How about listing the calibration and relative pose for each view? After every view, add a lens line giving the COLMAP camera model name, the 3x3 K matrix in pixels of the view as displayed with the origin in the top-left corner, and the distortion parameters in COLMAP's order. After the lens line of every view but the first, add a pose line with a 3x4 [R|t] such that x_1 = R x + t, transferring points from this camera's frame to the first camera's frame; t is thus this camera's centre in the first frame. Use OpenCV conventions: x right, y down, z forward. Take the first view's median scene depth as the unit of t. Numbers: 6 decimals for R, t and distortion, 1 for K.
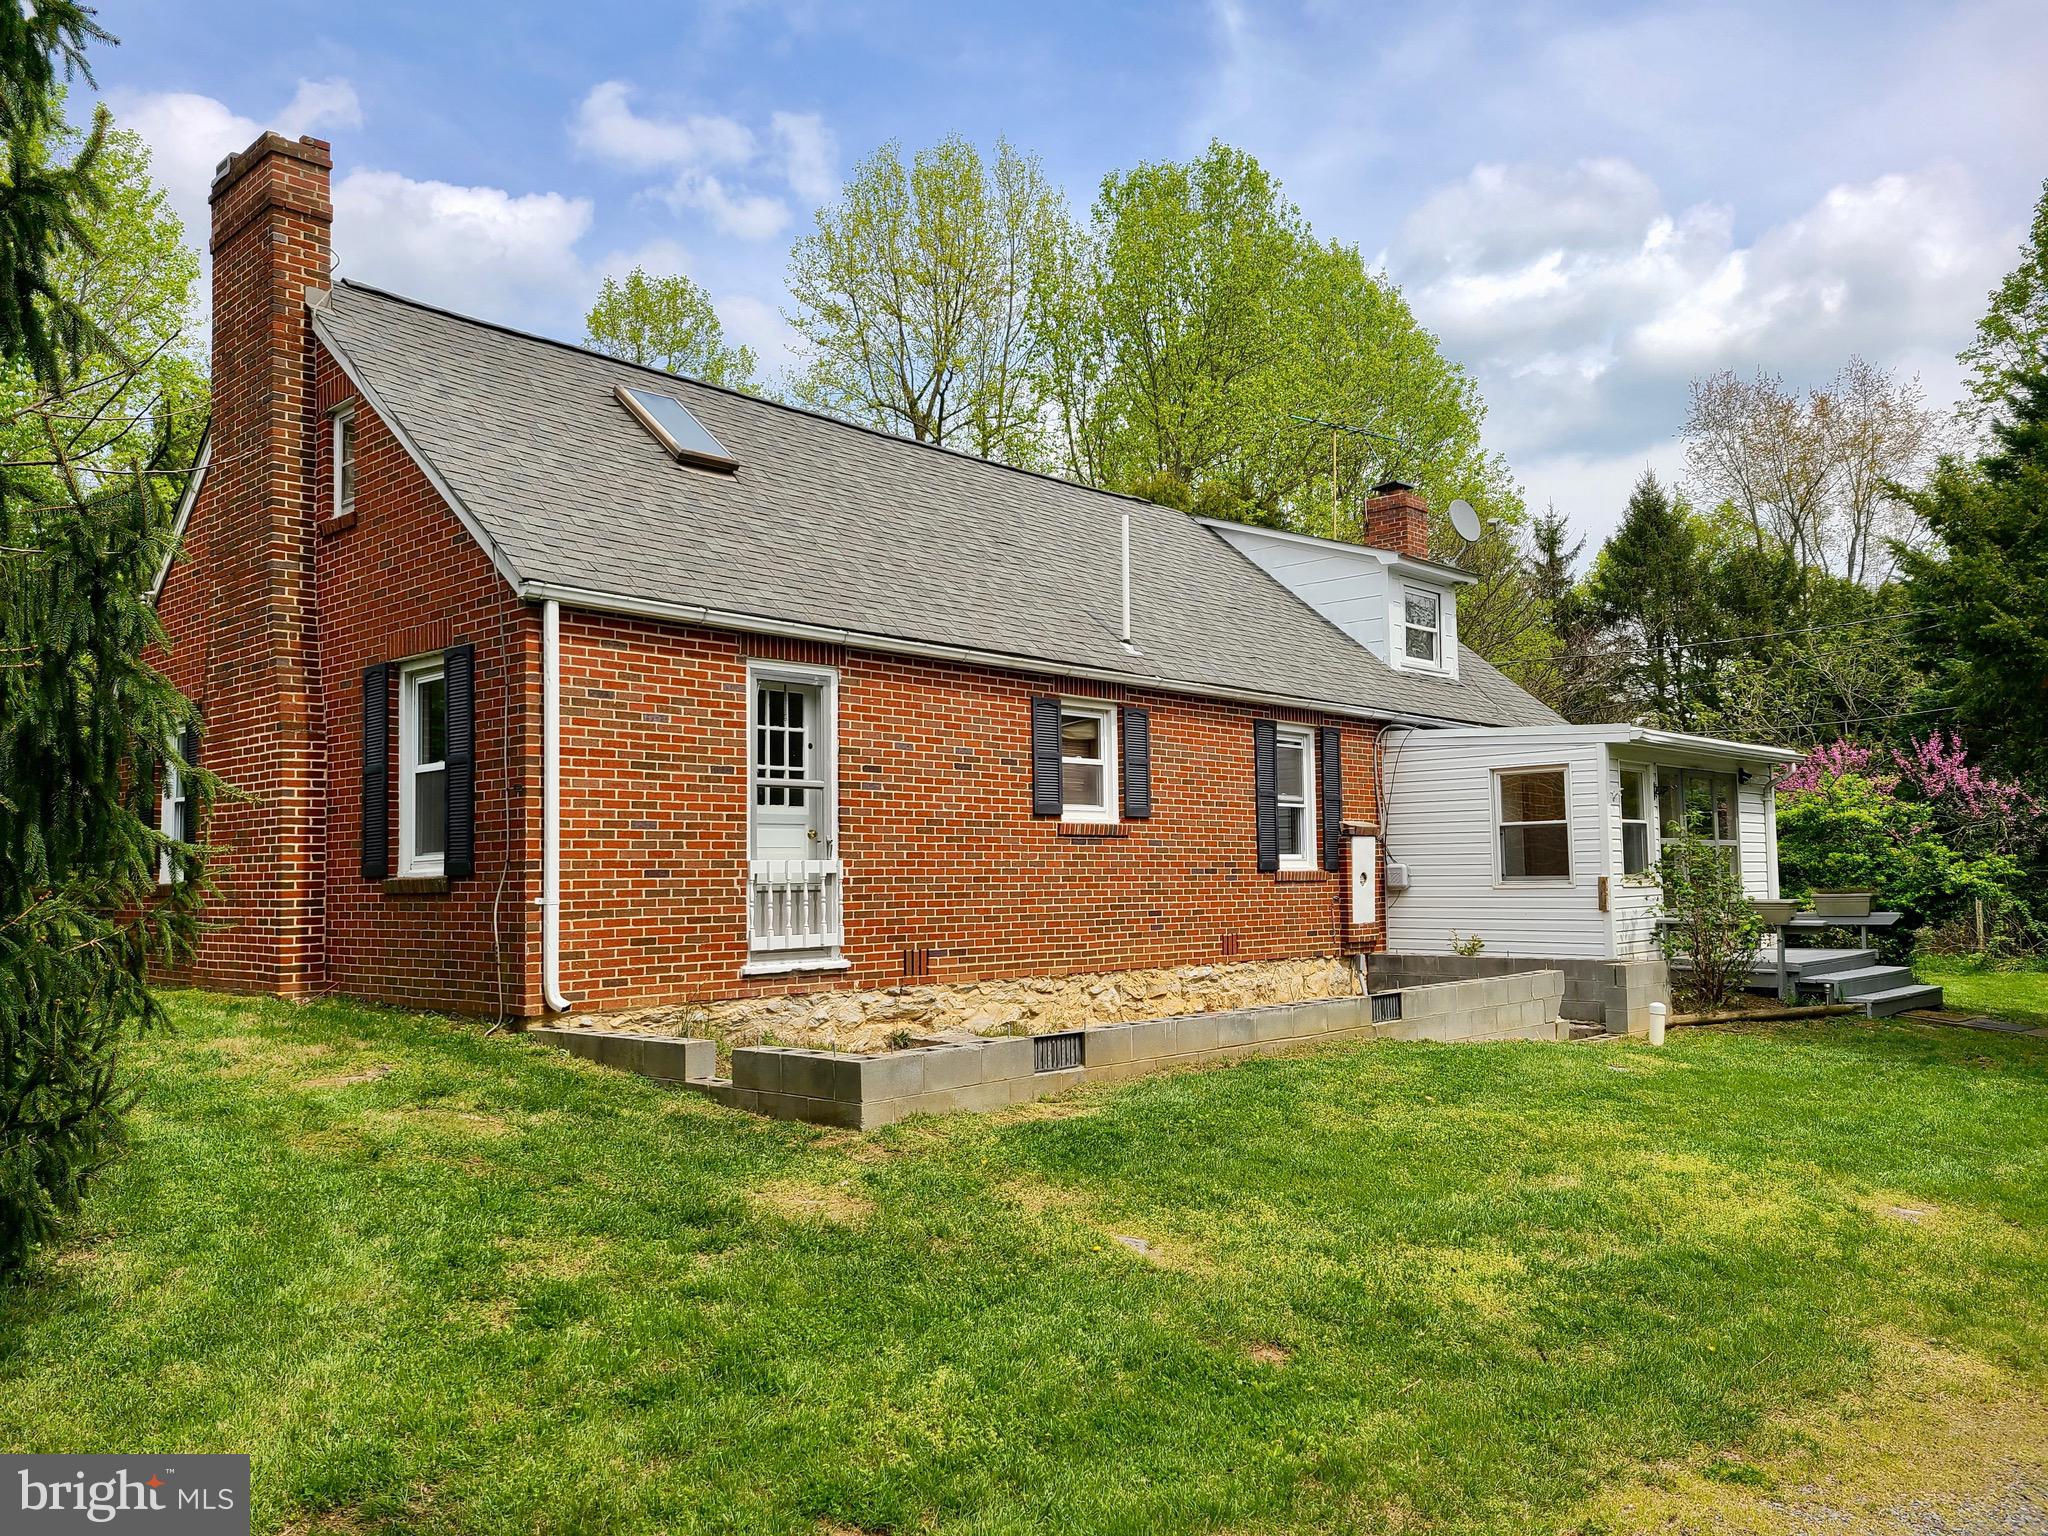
lens RADIAL K [[1531.4, 0, 1024.0], [0, 1531.4, 768.0], [0, 0, 1]] dist [0.052929, -0.030695]
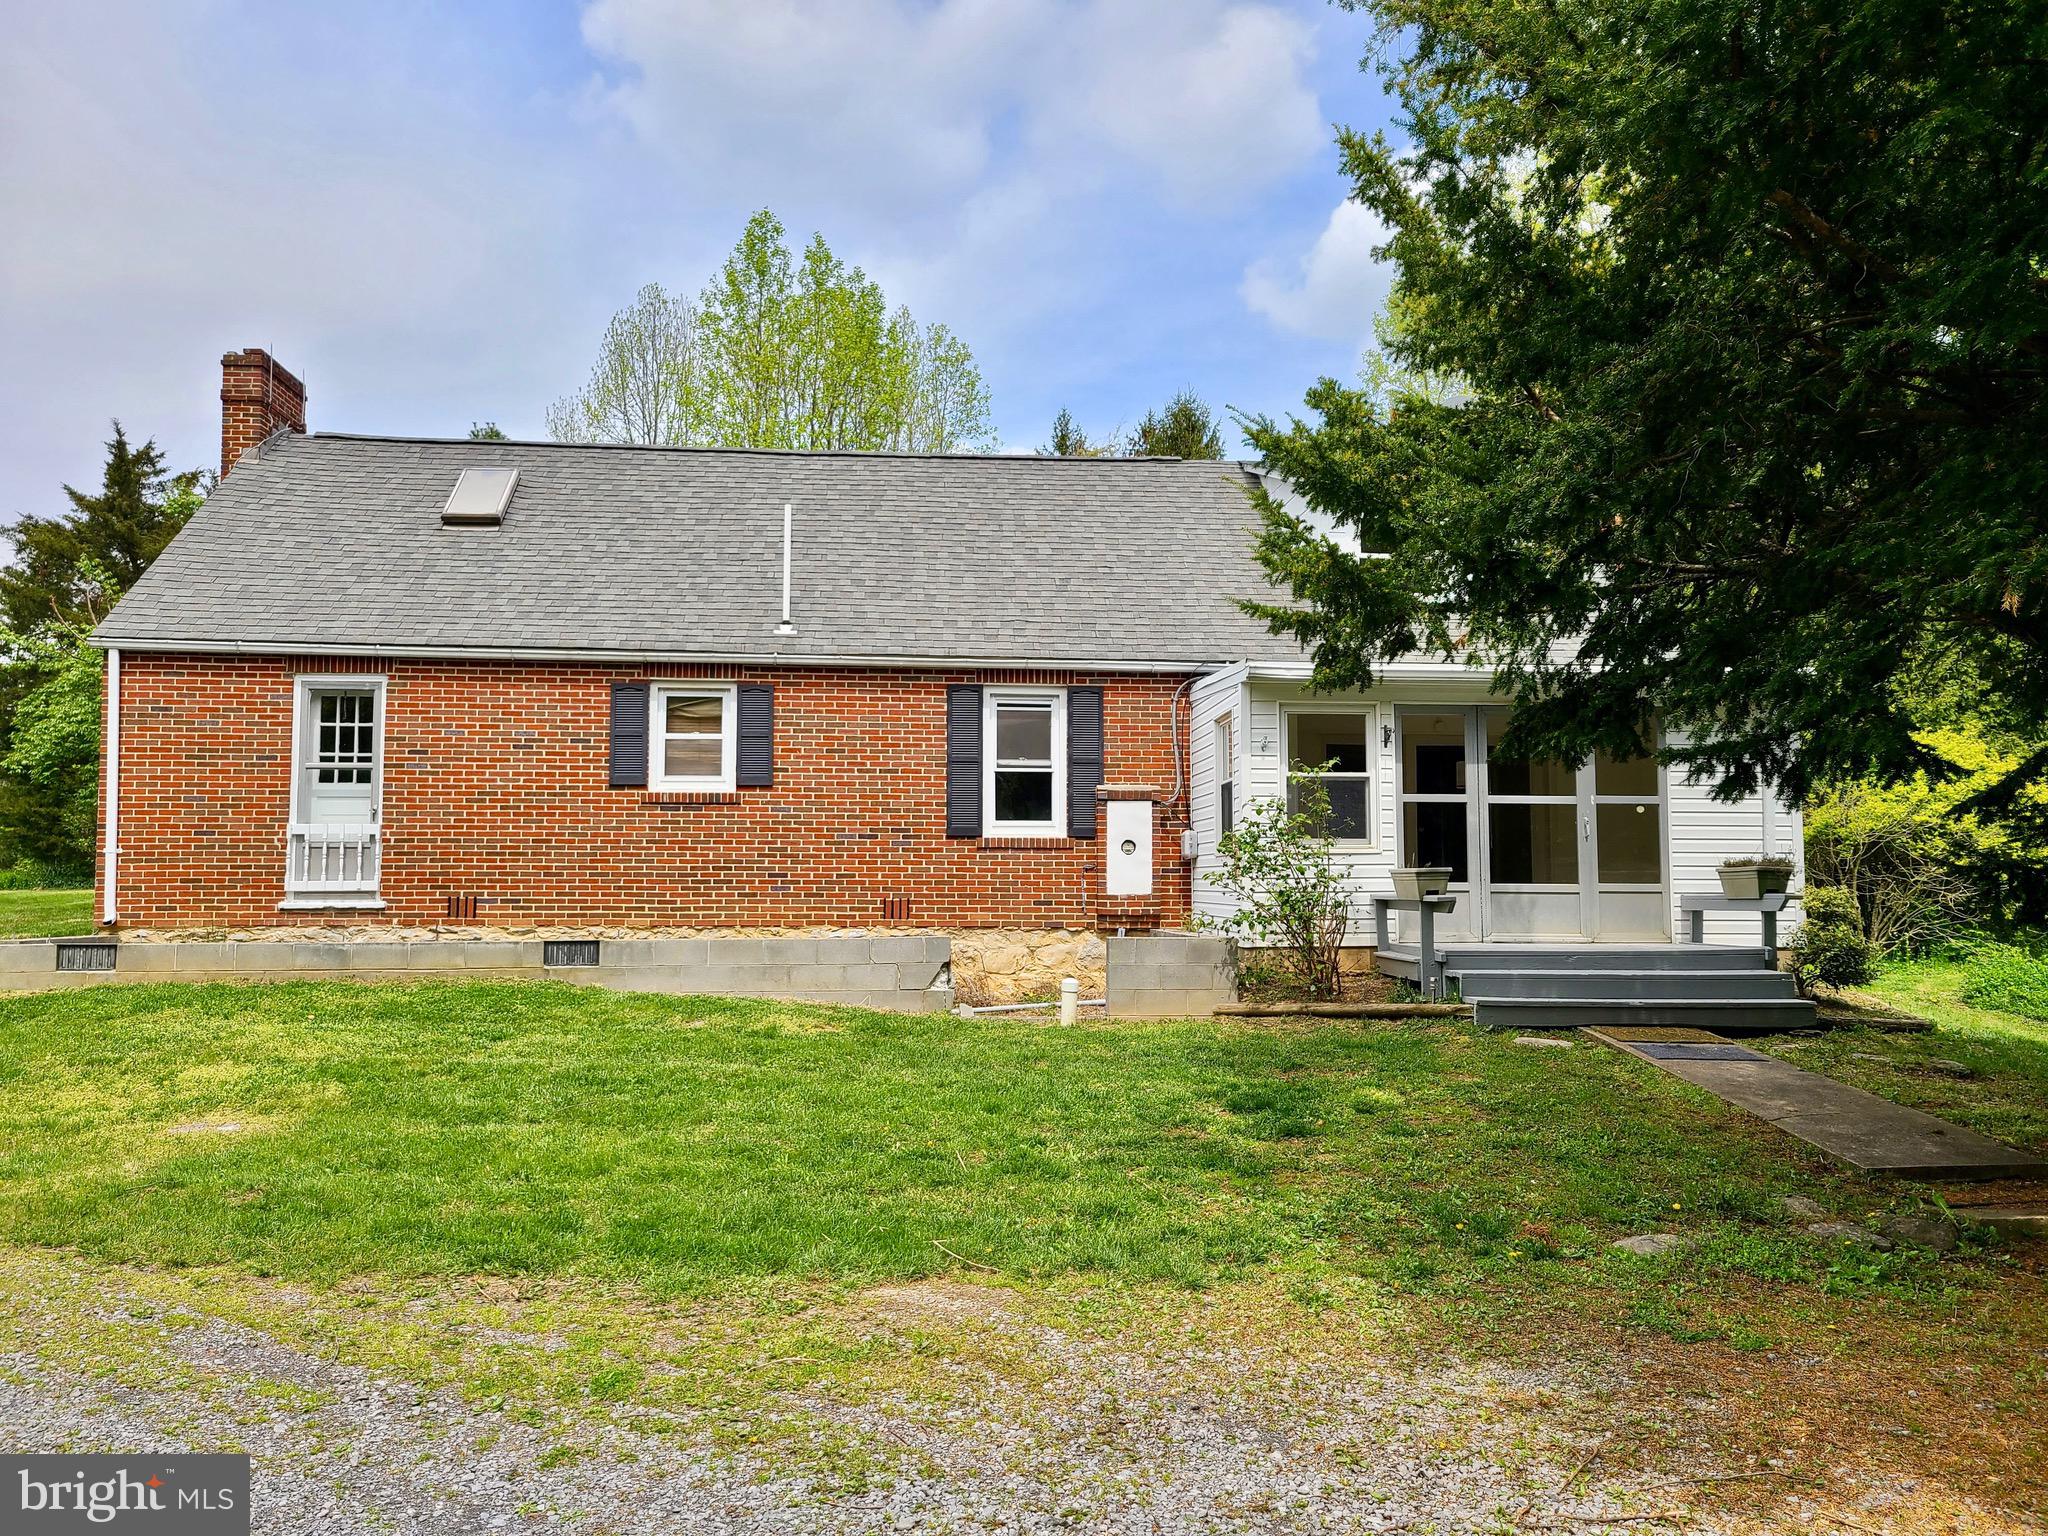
lens RADIAL K [[1531.4, 0, 1024.0], [0, 1531.4, 768.0], [0, 0, 1]] dist [0.052929, -0.030695]
pose [[0.747027, -0.037648, -0.663727, 1.132371], [0.037419, 0.999194, -0.014560, 0.051547], [0.663740, -0.013959, 0.747834, 0.387858]]
